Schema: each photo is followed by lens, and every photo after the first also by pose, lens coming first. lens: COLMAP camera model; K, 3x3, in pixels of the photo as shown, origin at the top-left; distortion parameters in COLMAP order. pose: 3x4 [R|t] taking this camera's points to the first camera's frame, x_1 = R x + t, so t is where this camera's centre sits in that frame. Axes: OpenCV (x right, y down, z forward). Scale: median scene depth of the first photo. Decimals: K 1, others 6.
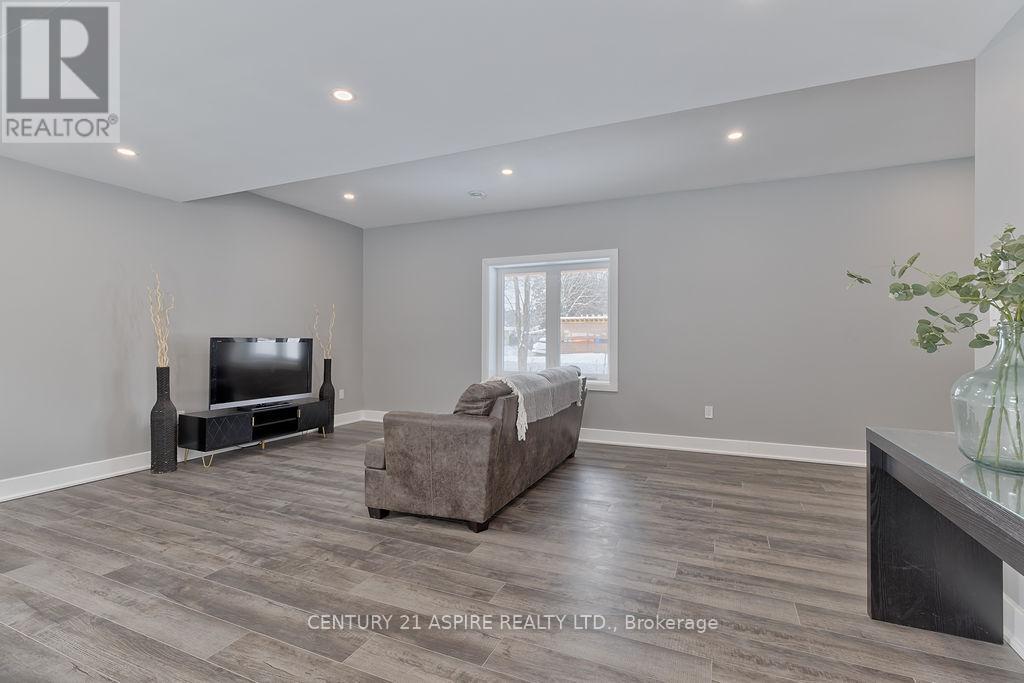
lens RADIAL K [[458.0, 0, 519.3], [0, 458.0, 342.5], [0, 0, 1]] dist [0.002074, -0.000972]
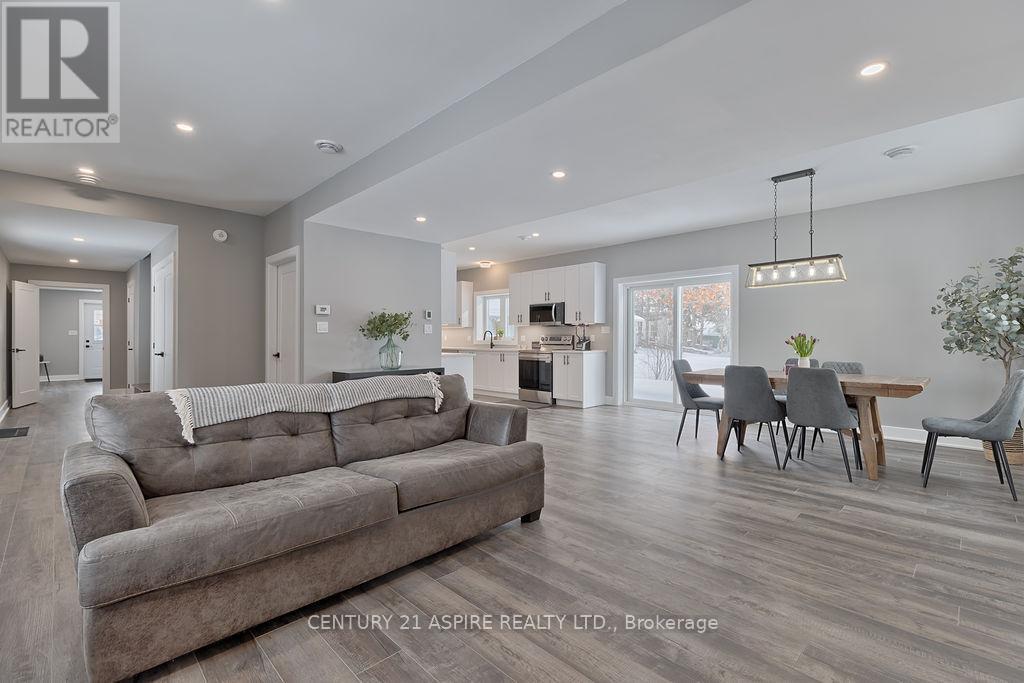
lens RADIAL K [[458.0, 0, 518.1], [0, 458.0, 337.6], [0, 0, 1]] dist [0.002074, -0.000972]
pose [[-0.929989, 0.001913, 0.367581, -0.813125], [0.002006, 0.999998, -0.000130, -0.012152], [-0.367581, 0.000616, -0.929991, 2.439232]]
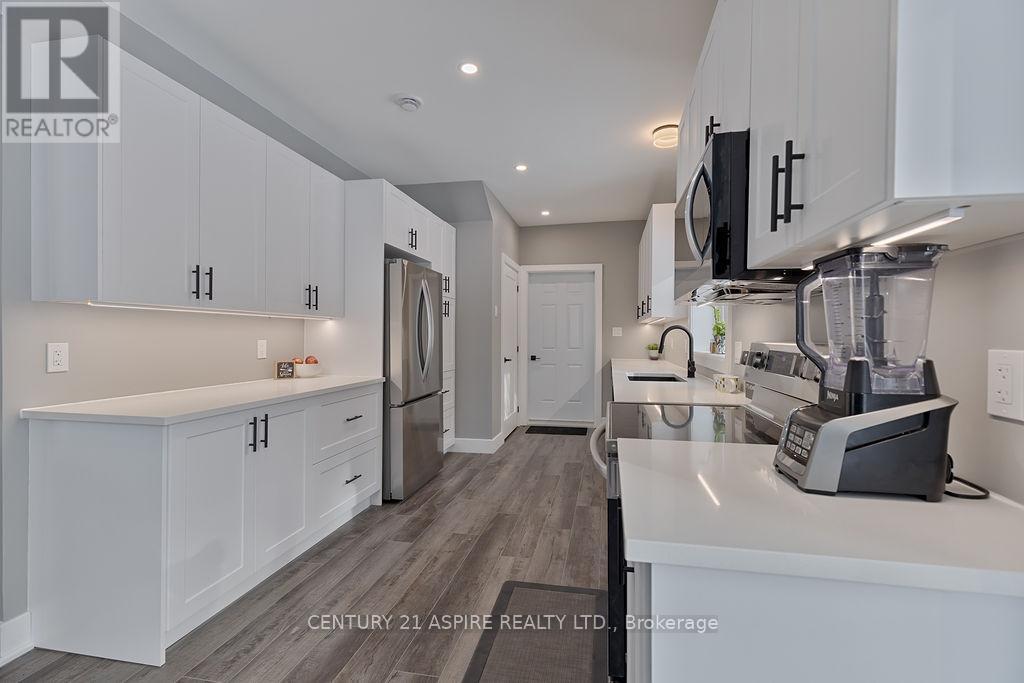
lens RADIAL K [[458.0, 0, 524.6], [0, 458.0, 337.8], [0, 0, 1]] dist [0.002074, -0.000972]
pose [[-0.219798, -0.002218, 0.975543, -0.337404], [-0.002113, 0.999996, 0.001797, -0.038920], [-0.975543, -0.001666, -0.219802, -0.468300]]
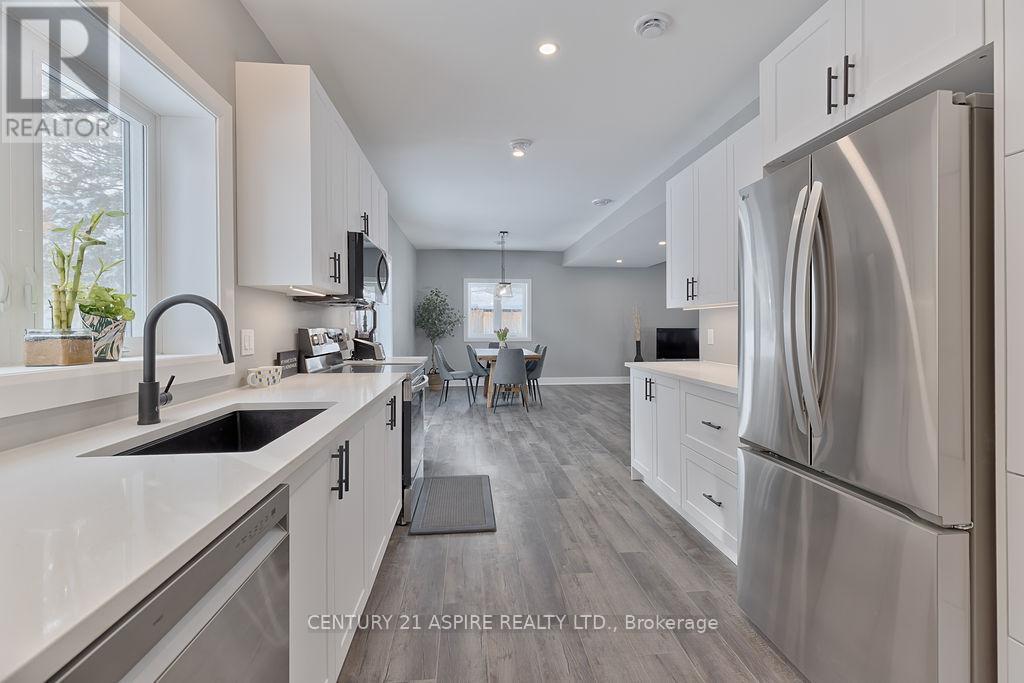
lens RADIAL K [[458.0, 0, 520.6], [0, 458.0, 326.2], [0, 0, 1]] dist [0.002074, -0.000972]
pose [[0.495207, 0.000502, -0.868775, 1.612602], [0.001399, 0.999998, 0.001376, -0.038032], [0.868774, -0.001897, 0.495205, -1.146138]]
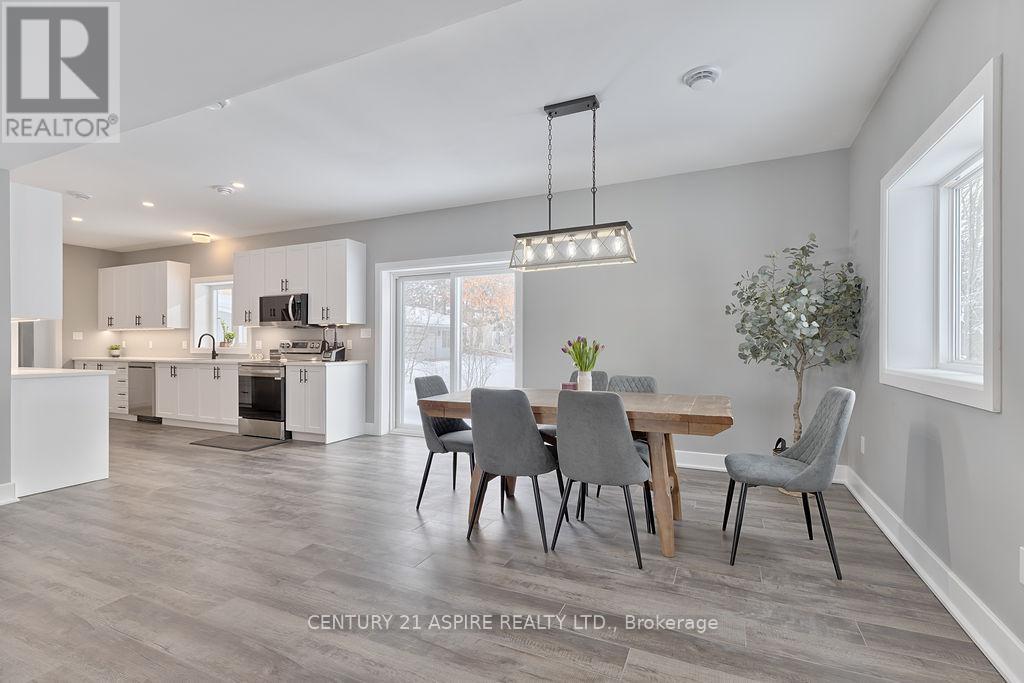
lens RADIAL K [[458.0, 0, 526.9], [0, 458.0, 346.3], [0, 0, 1]] dist [0.002074, -0.000972]
pose [[-0.999998, 0.001674, 0.000665, -1.042076], [0.001678, 0.999986, 0.004964, -0.007656], [-0.000657, 0.004965, -0.999987, 1.582473]]
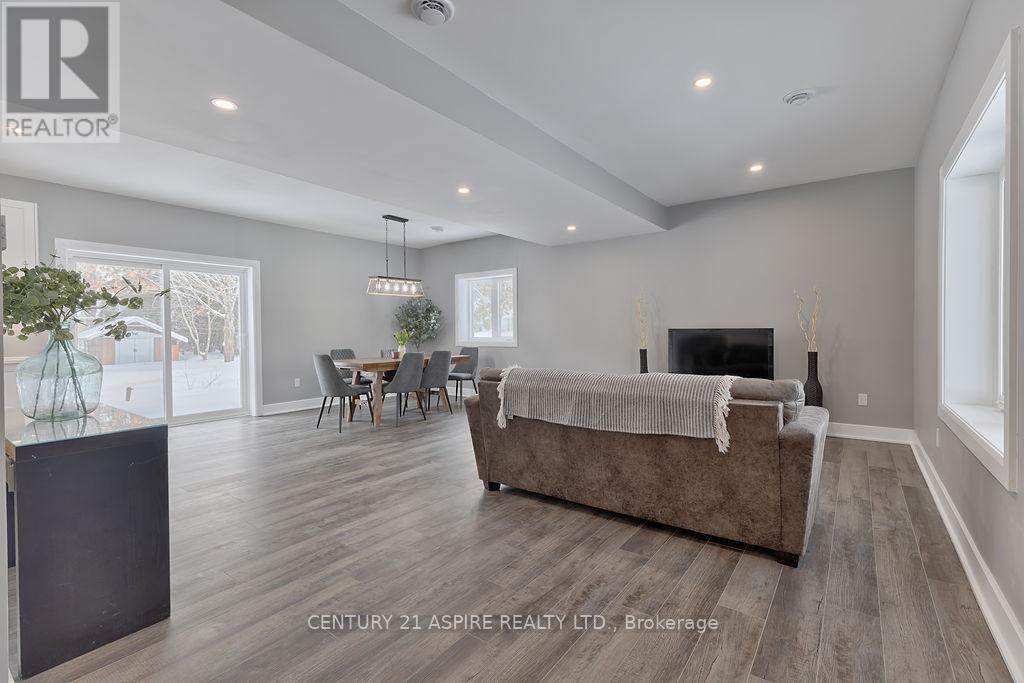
lens RADIAL K [[458.0, 0, 519.1], [0, 458.0, 338.8], [0, 0, 1]] dist [0.002074, -0.000972]
pose [[-0.222283, 0.014557, -0.974874, 1.260908], [0.006960, 0.999887, 0.013344, -0.000570], [0.974957, -0.003820, -0.222359, 1.591428]]
